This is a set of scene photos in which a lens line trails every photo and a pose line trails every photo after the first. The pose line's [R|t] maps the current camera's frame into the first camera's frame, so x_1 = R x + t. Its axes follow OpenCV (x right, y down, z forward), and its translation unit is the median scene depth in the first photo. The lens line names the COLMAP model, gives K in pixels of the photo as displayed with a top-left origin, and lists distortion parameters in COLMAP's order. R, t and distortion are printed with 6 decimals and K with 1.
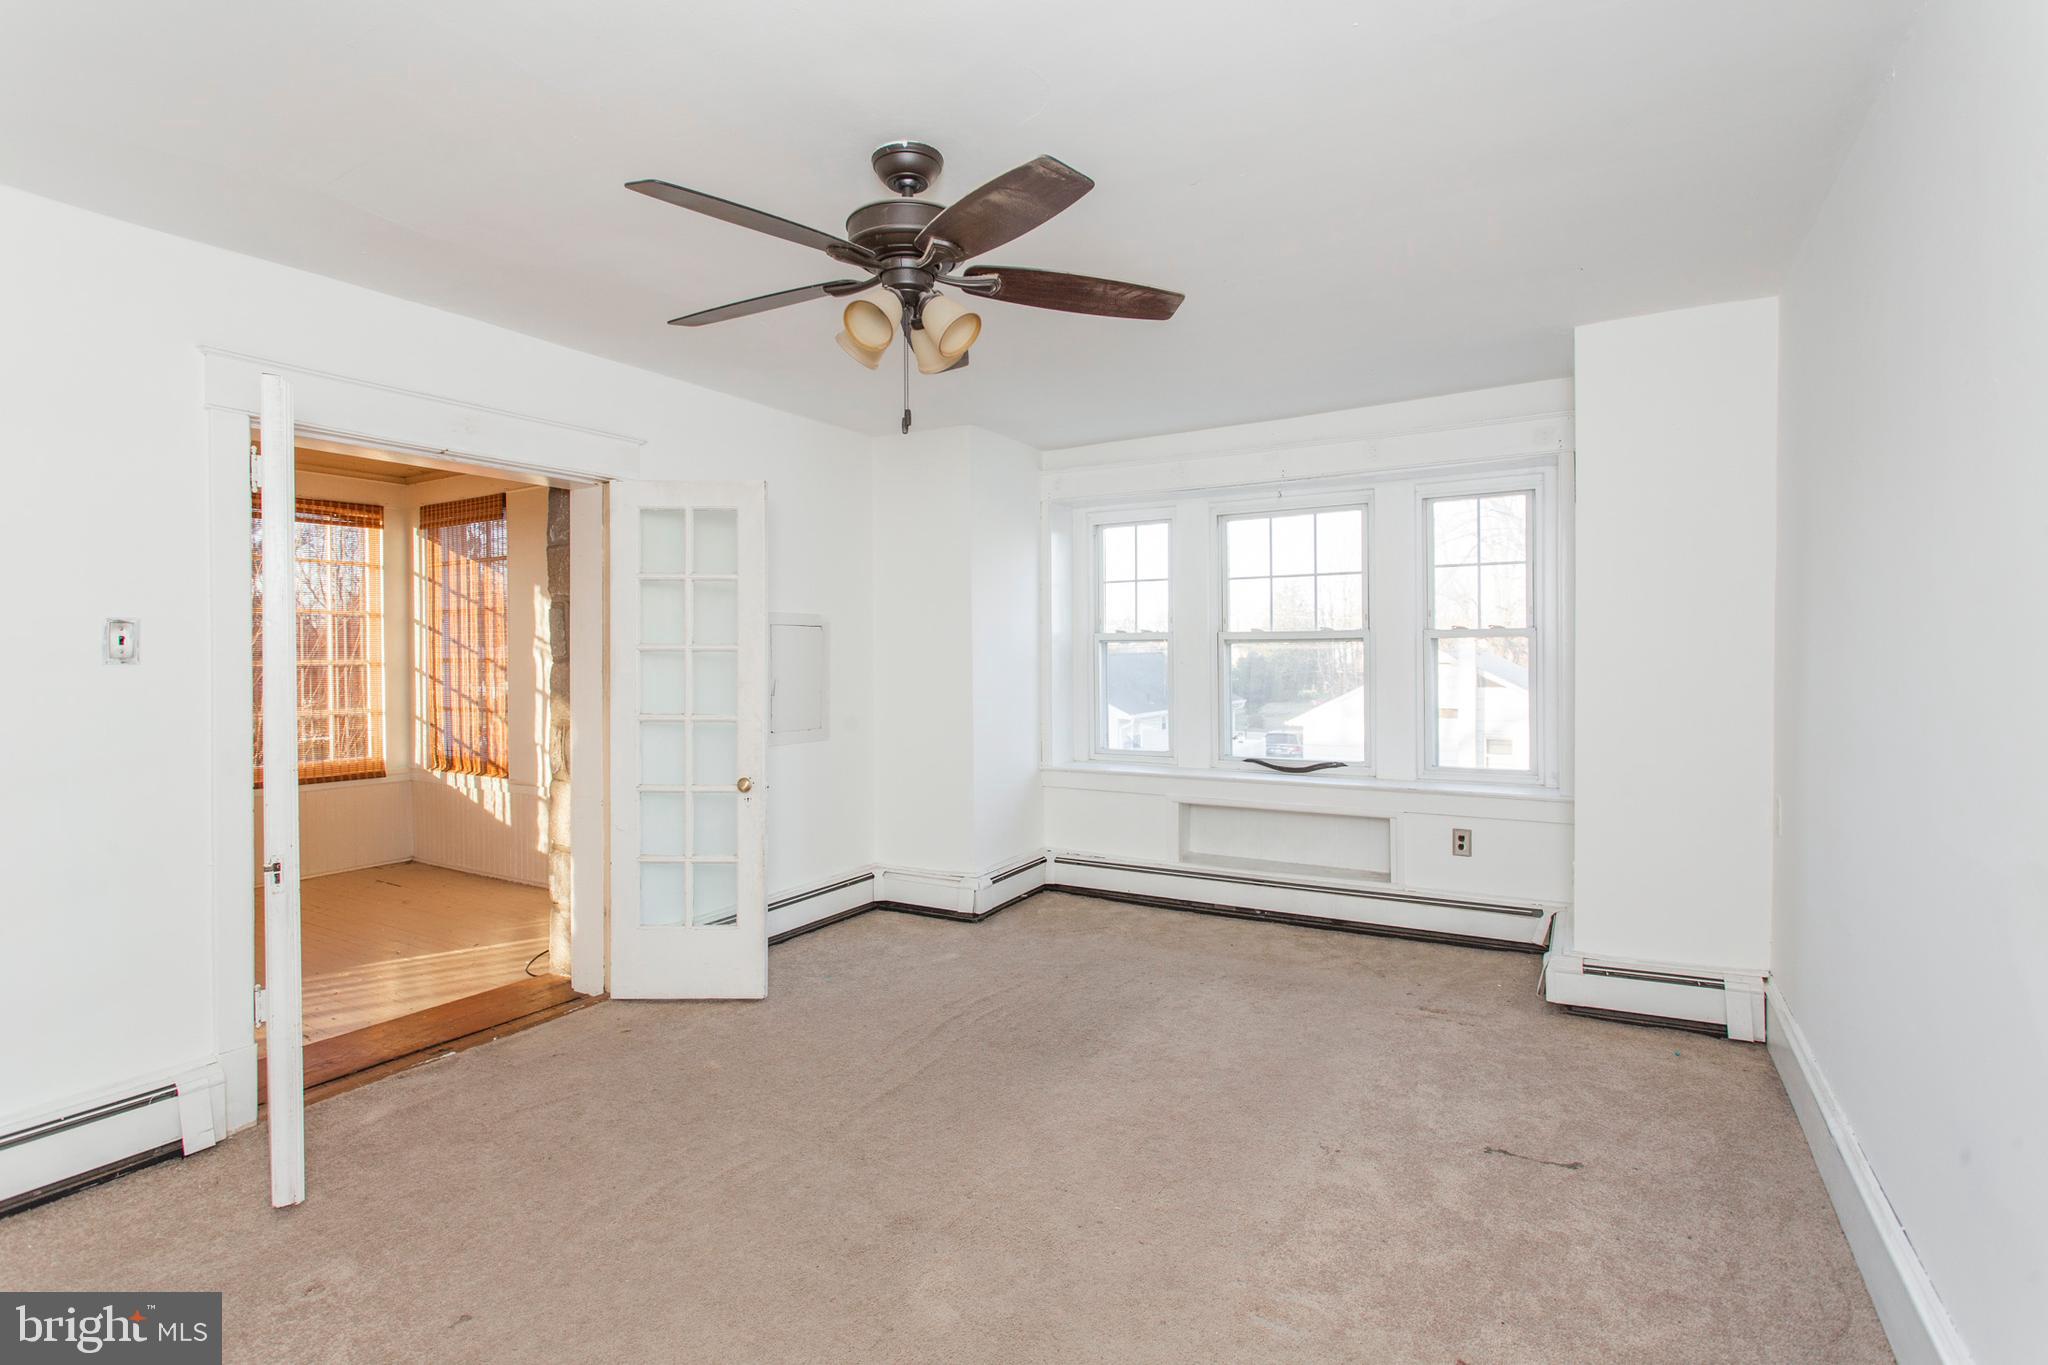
lens RADIAL K [[989.4, 0, 1026.6], [0, 989.4, 671.5], [0, 0, 1]] dist [-0.003310, 0.001962]
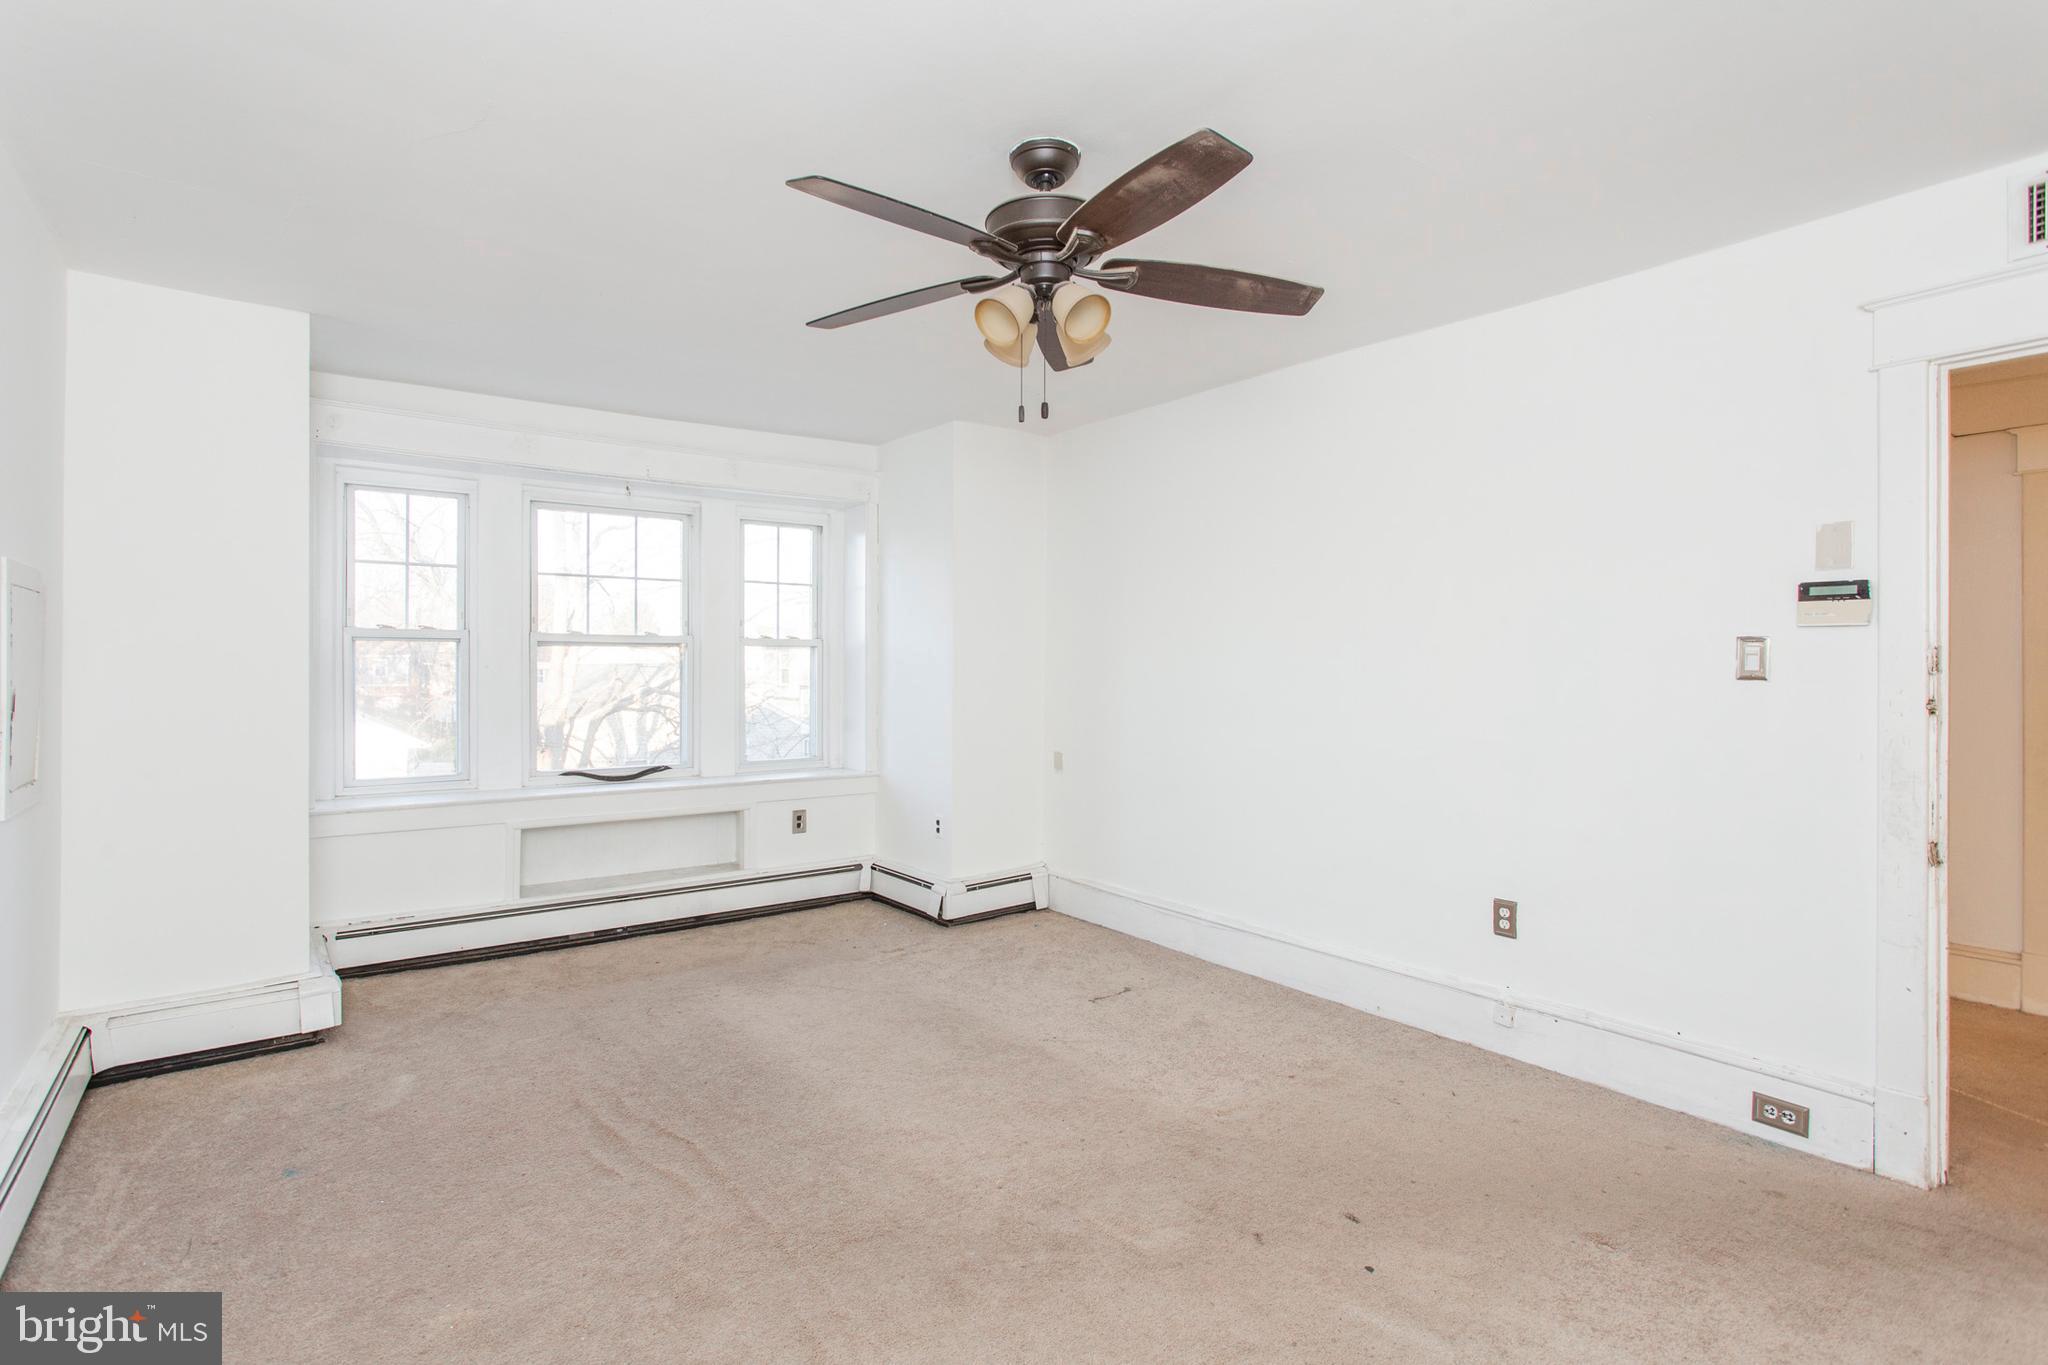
lens RADIAL K [[989.4, 0, 1022.1], [0, 989.4, 673.2], [0, 0, 1]] dist [-0.003310, 0.001962]
pose [[0.395146, -0.002773, 0.918614, -0.471014], [0.005260, 0.999986, 0.000756, -0.001809], [-0.918603, 0.004533, 0.395155, 0.262618]]
